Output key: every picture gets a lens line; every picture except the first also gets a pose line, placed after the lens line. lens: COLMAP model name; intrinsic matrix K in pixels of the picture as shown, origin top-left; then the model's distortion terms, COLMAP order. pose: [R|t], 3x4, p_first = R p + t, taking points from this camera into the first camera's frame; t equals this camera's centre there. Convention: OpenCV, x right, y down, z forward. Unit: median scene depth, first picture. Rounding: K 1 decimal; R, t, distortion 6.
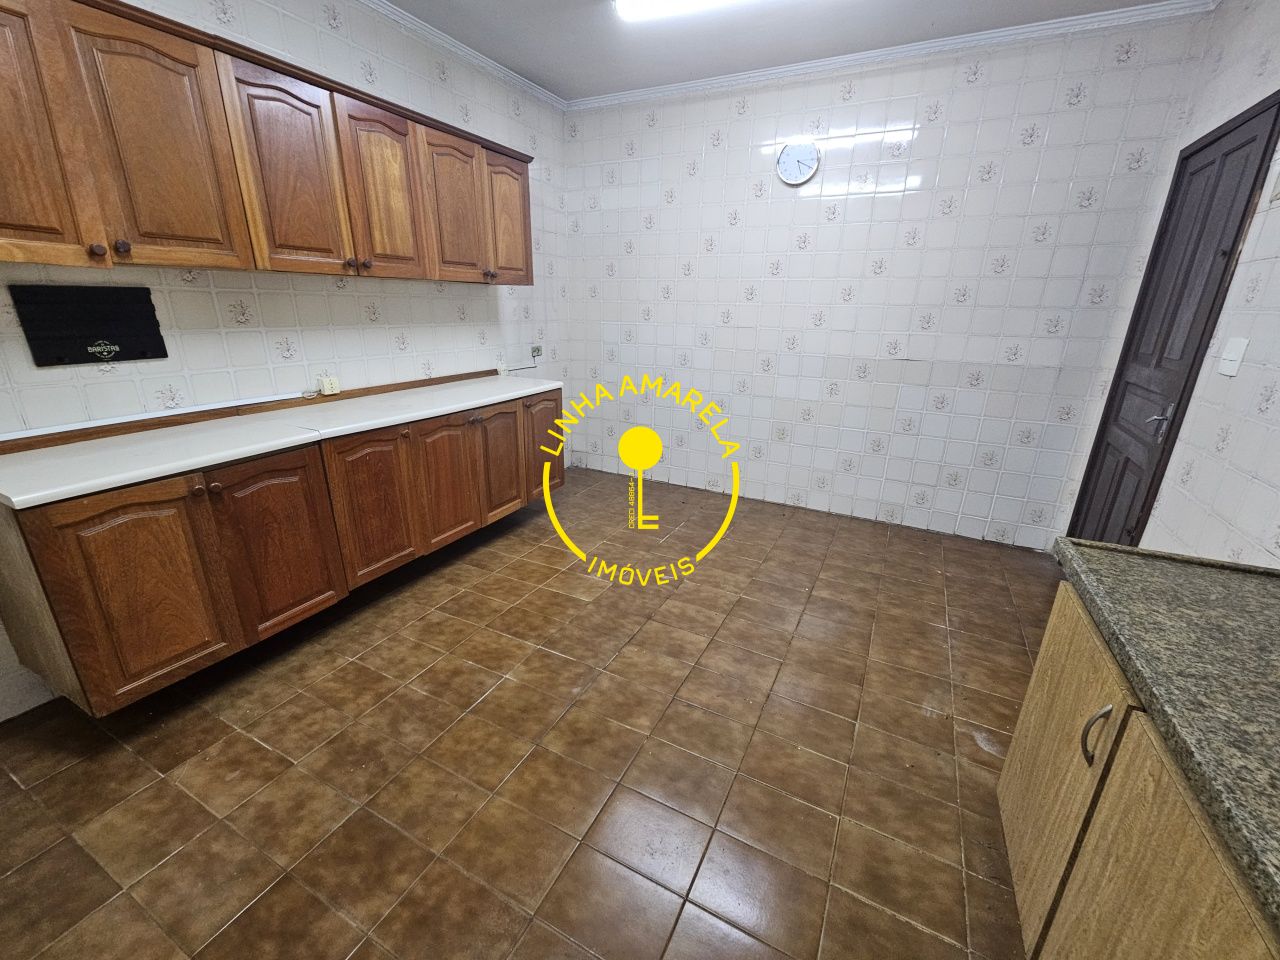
lens RADIAL K [[523.7, 0, 643.3], [0, 523.7, 477.3], [0, 0, 1]] dist [0.000241, -0.000093]
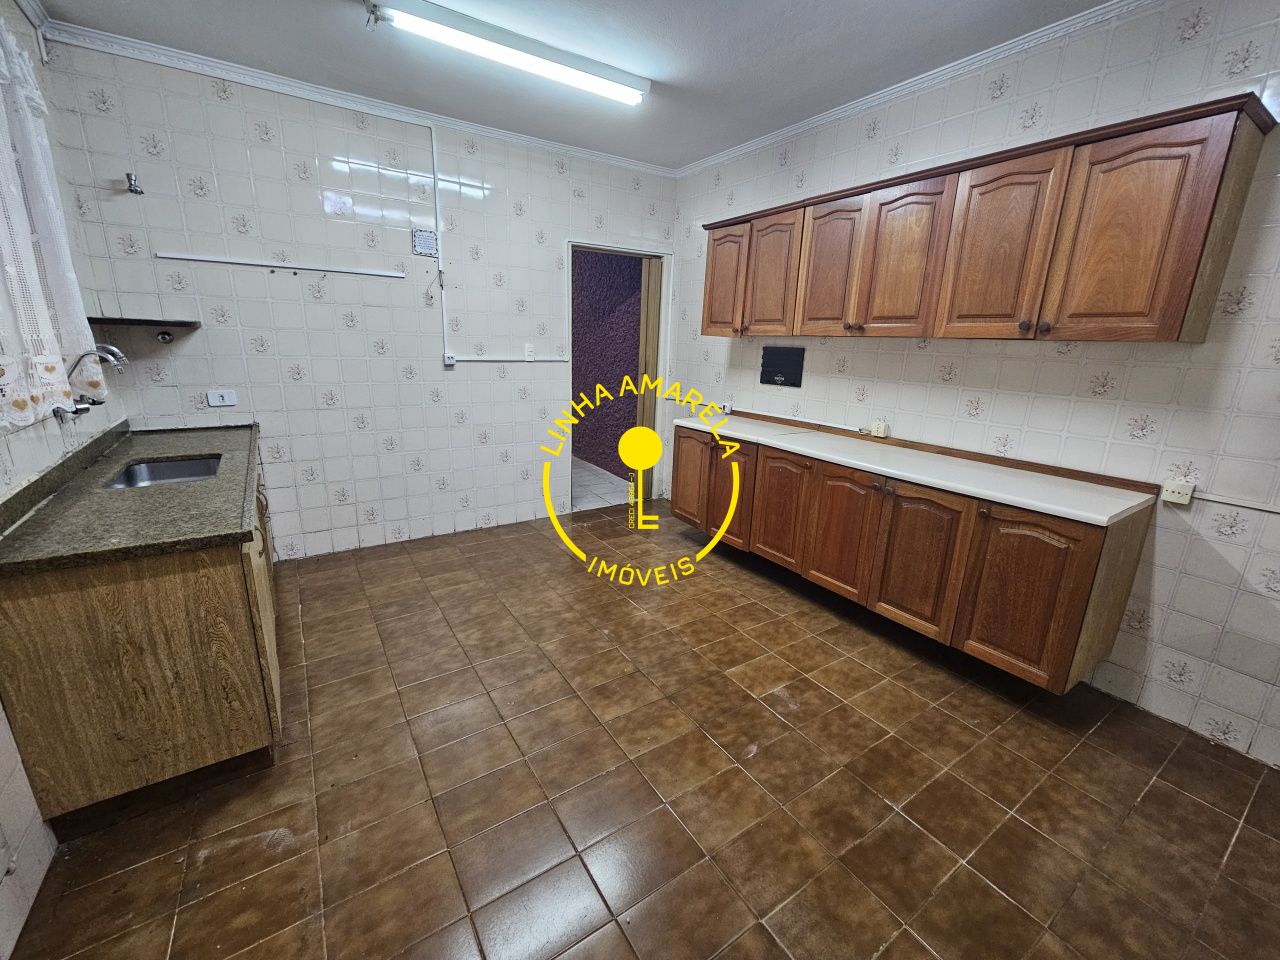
lens RADIAL K [[523.7, 0, 643.3], [0, 523.7, 477.3], [0, 0, 1]] dist [0.000241, -0.000093]
pose [[-0.483630, 0.188086, -0.854825, 0.738627], [-0.315720, 0.873402, 0.370797, -0.382596], [0.816347, 0.449214, -0.363021, 1.145711]]
